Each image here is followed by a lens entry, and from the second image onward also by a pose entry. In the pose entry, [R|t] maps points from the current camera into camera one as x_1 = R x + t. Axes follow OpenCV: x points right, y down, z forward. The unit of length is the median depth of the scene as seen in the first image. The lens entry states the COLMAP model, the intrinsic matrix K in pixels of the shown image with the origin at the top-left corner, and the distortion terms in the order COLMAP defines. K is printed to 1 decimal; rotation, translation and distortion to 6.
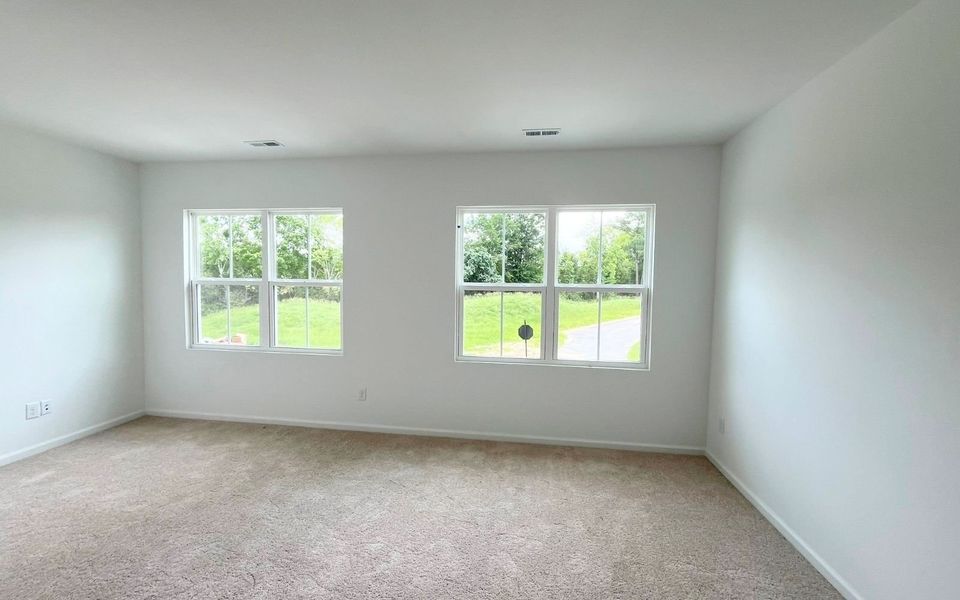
lens RADIAL K [[397.3, 0, 480.3], [0, 397.3, 300.9], [0, 0, 1]] dist [0.000148, -0.000232]
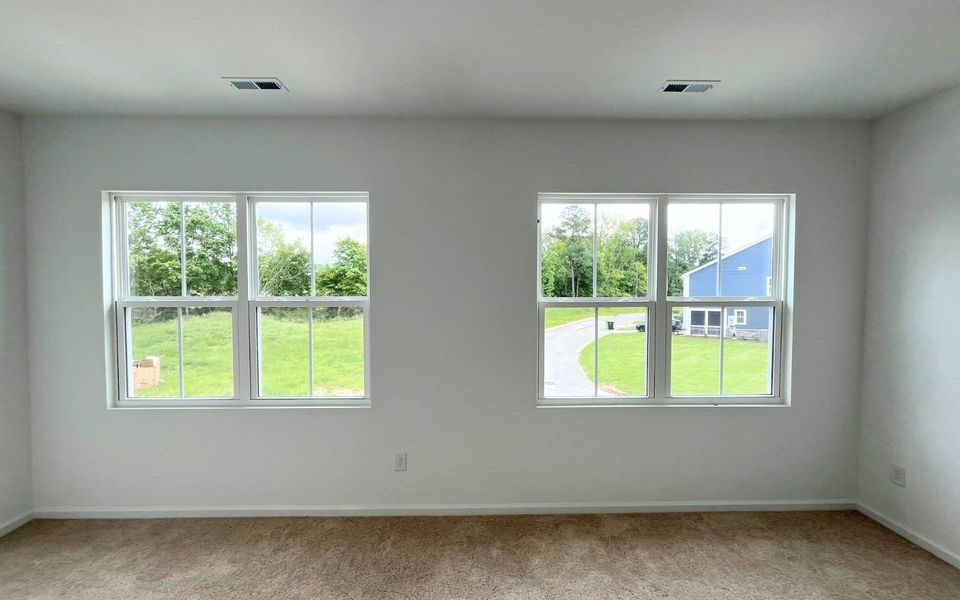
lens RADIAL K [[397.3, 0, 481.3], [0, 397.3, 300.8], [0, 0, 1]] dist [0.000148, -0.000232]
pose [[0.986906, -0.019615, 0.160099, -0.245108], [0.022811, 0.999575, -0.018147, -0.026903], [-0.159675, 0.021561, 0.986934, 0.269533]]
